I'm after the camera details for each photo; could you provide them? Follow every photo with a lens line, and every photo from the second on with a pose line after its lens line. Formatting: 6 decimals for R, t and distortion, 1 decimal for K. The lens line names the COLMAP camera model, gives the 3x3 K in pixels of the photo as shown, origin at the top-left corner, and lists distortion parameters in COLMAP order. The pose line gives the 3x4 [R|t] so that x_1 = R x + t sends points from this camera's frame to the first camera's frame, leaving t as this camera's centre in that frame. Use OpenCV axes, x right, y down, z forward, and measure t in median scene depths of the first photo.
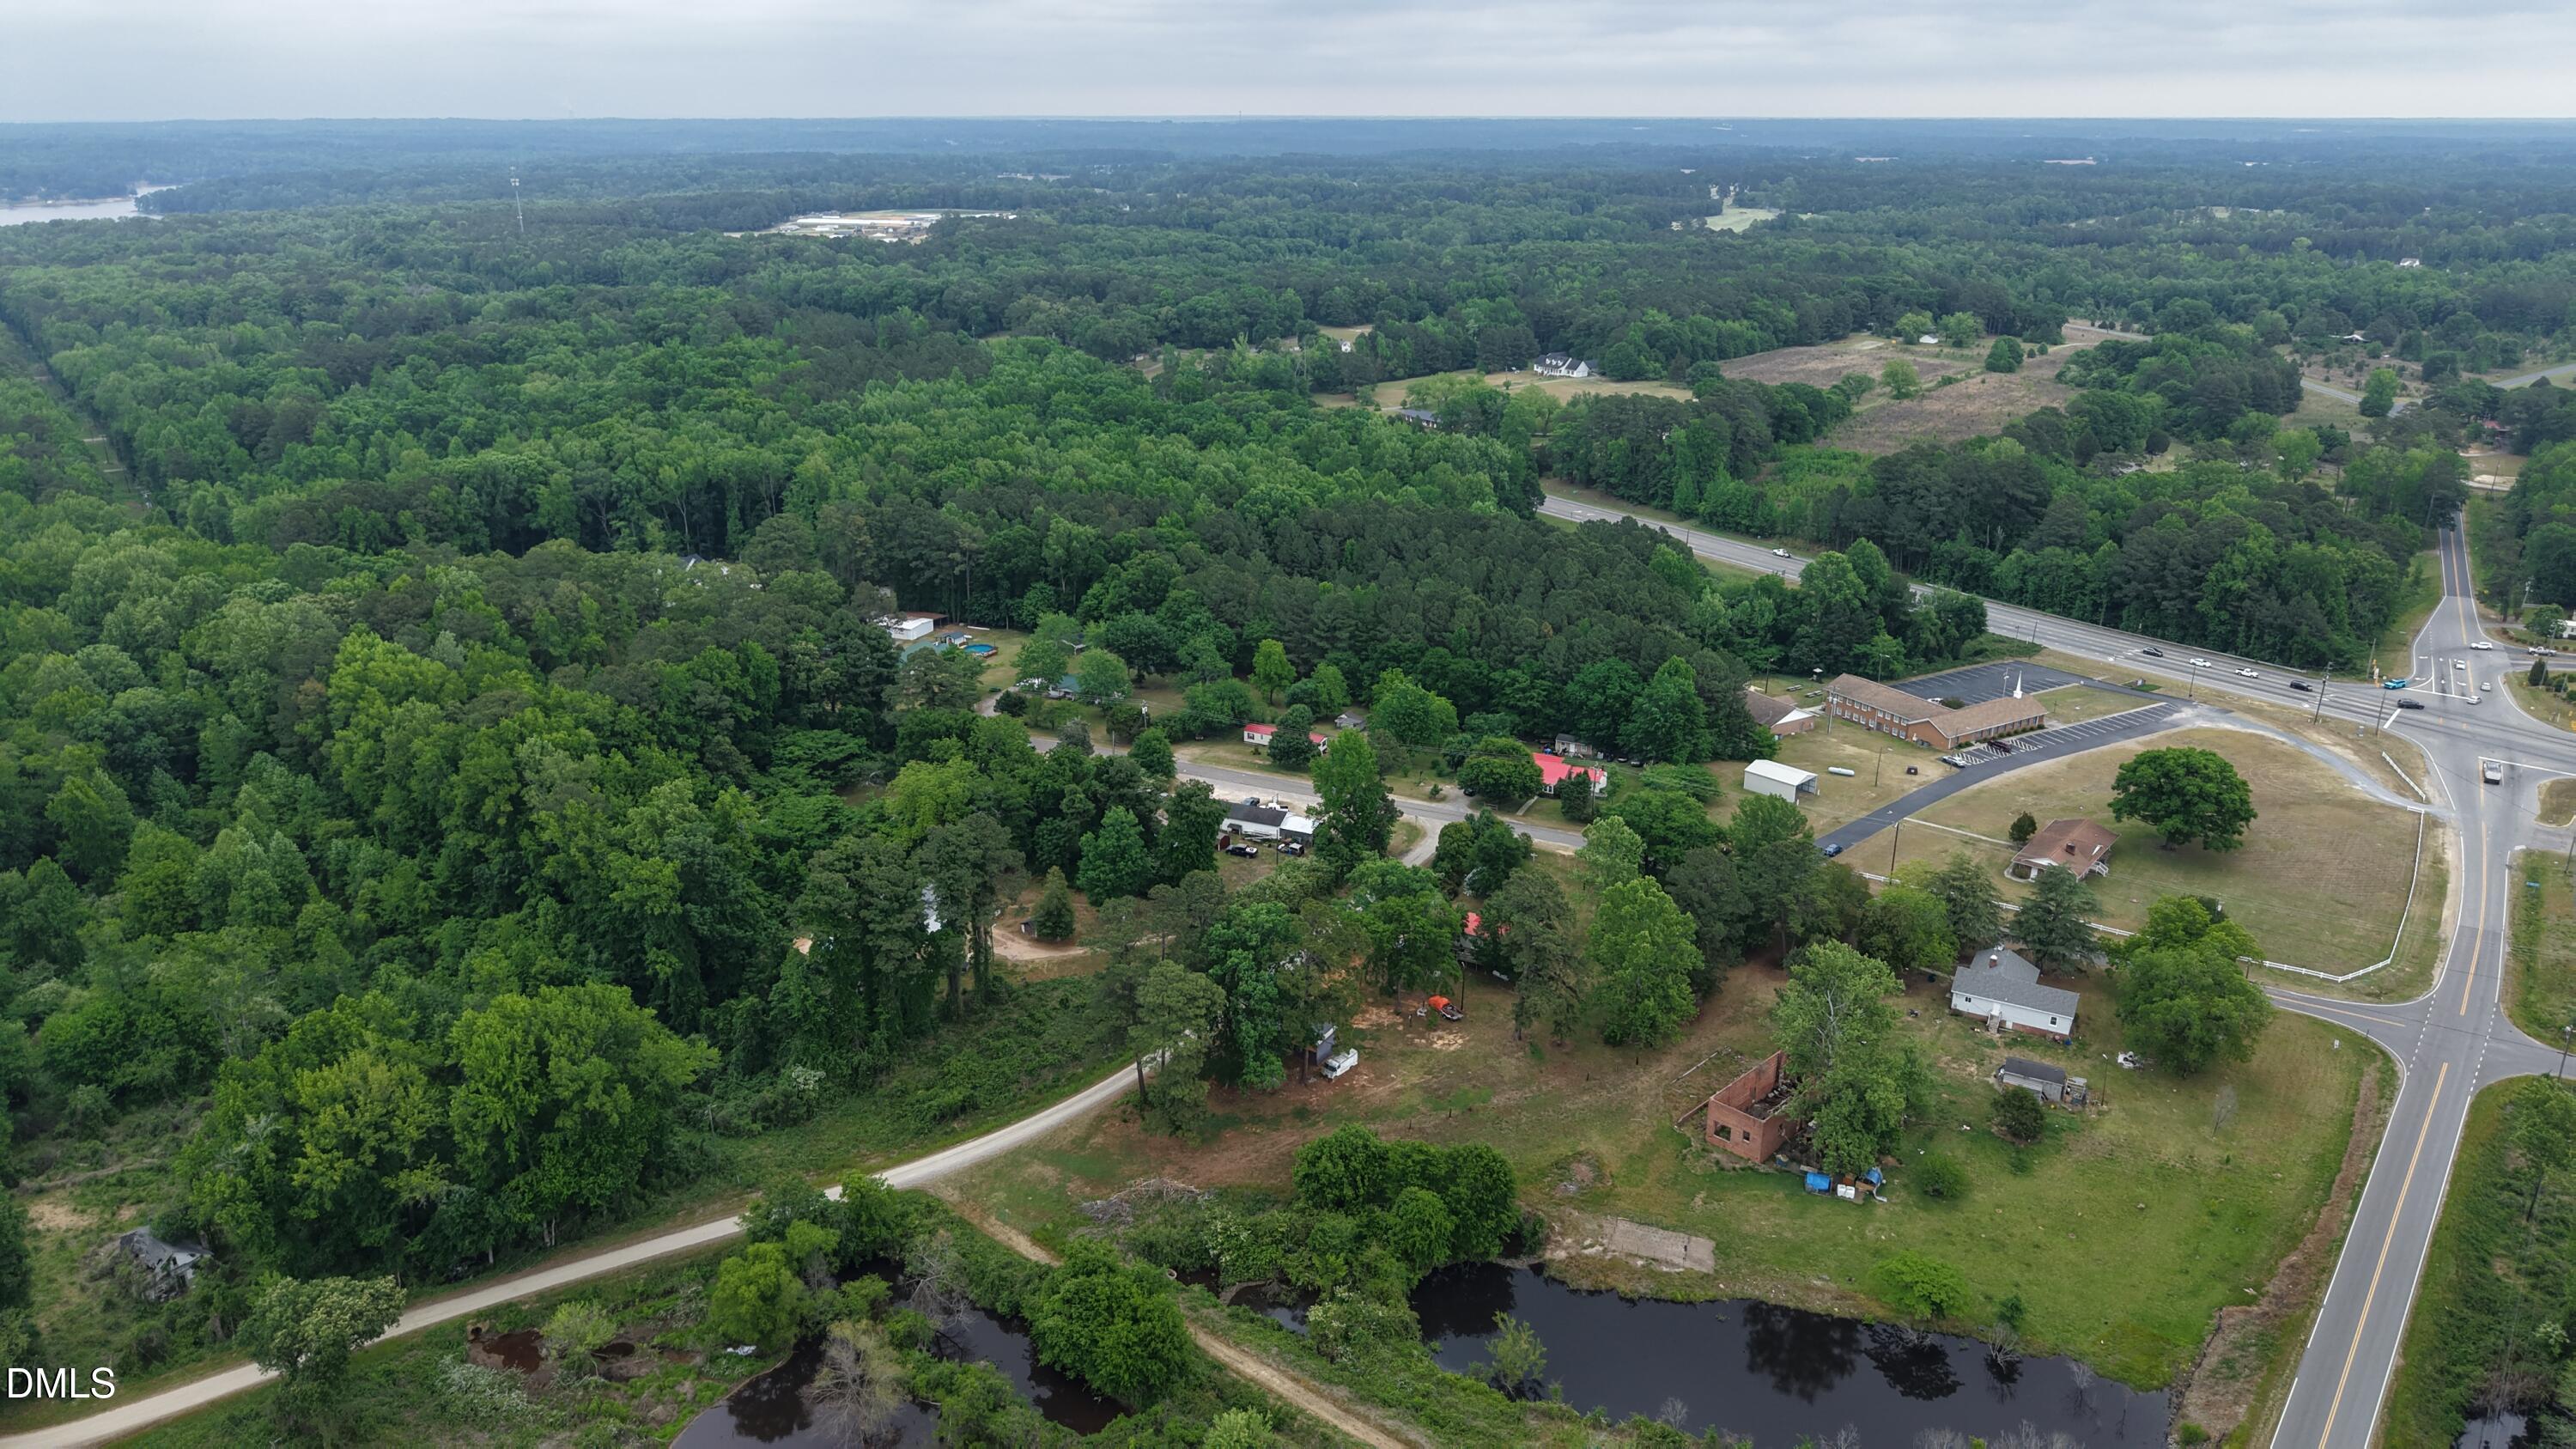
lens RADIAL K [[1717.5, 0, 1278.4], [0, 1717.5, 724.9], [0, 0, 1]] dist [0.023879, -0.038692]
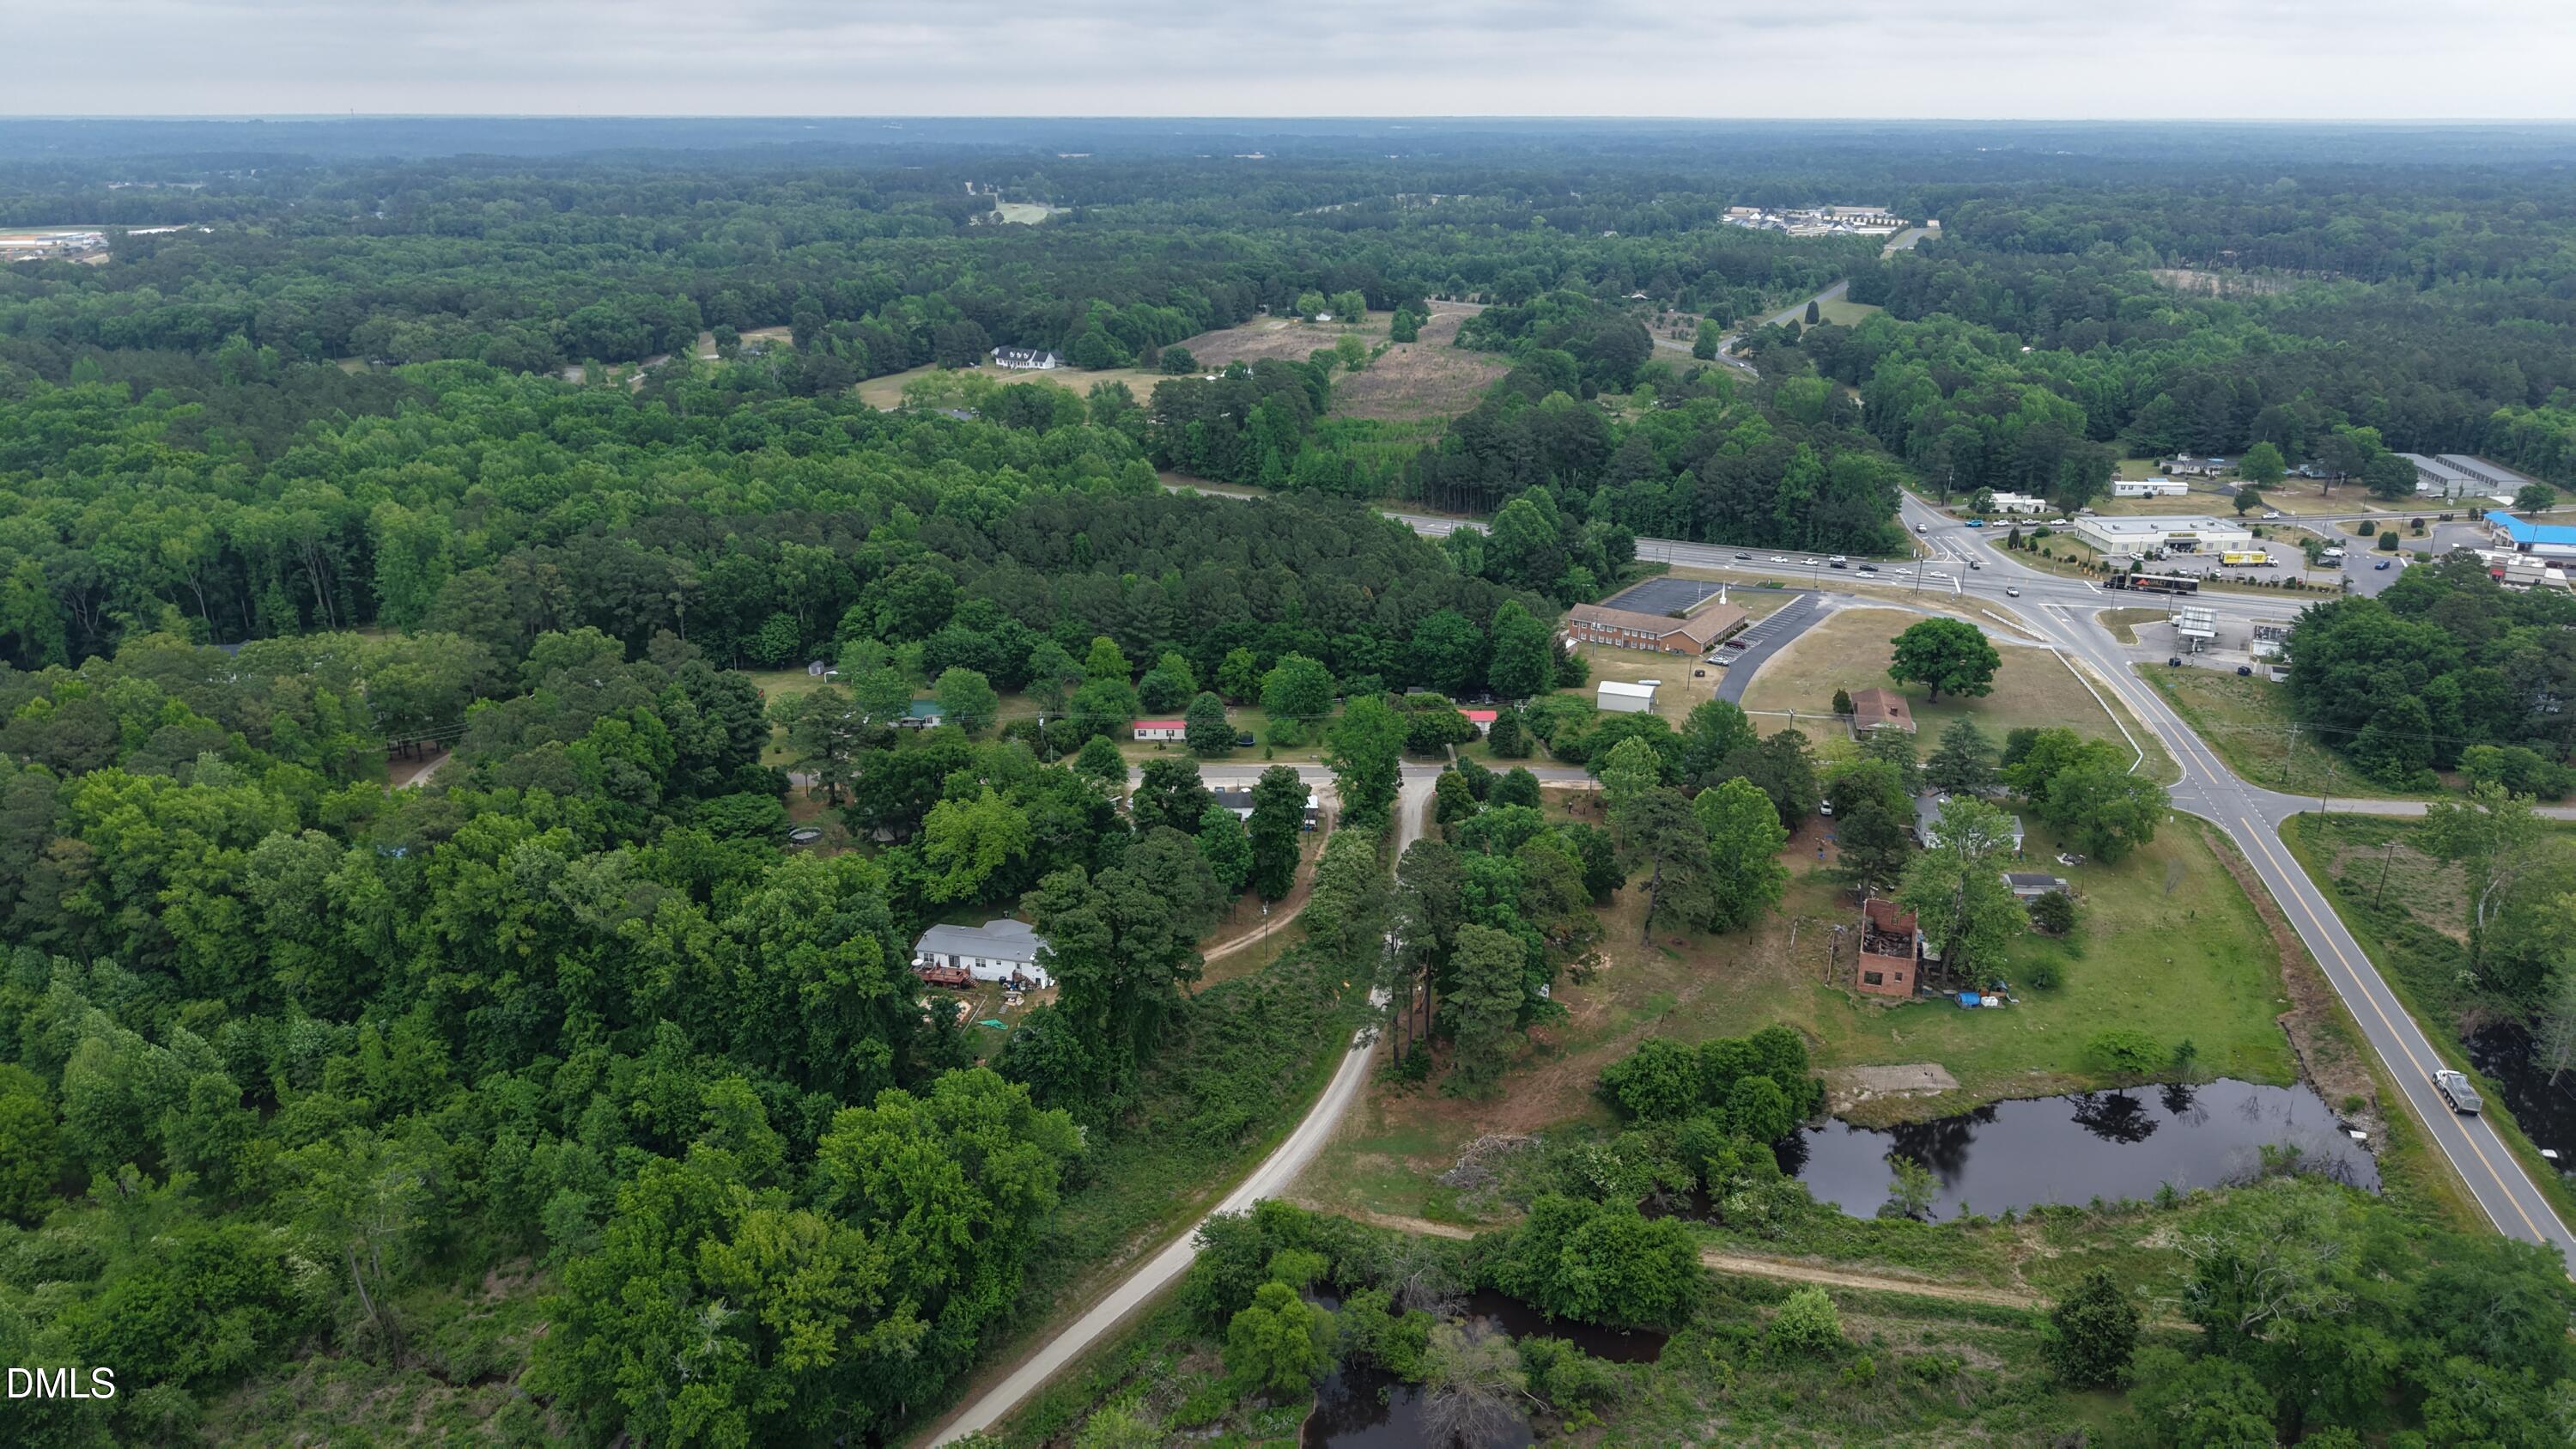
lens RADIAL K [[1717.5, 0, 1287.3], [0, 1717.5, 736.9], [0, 0, 1]] dist [0.023879, -0.038692]
pose [[0.894222, -0.151808, 0.421096, -0.280989], [0.149048, 0.988033, 0.039681, -0.014037], [-0.422081, 0.027280, 0.906147, 0.057958]]
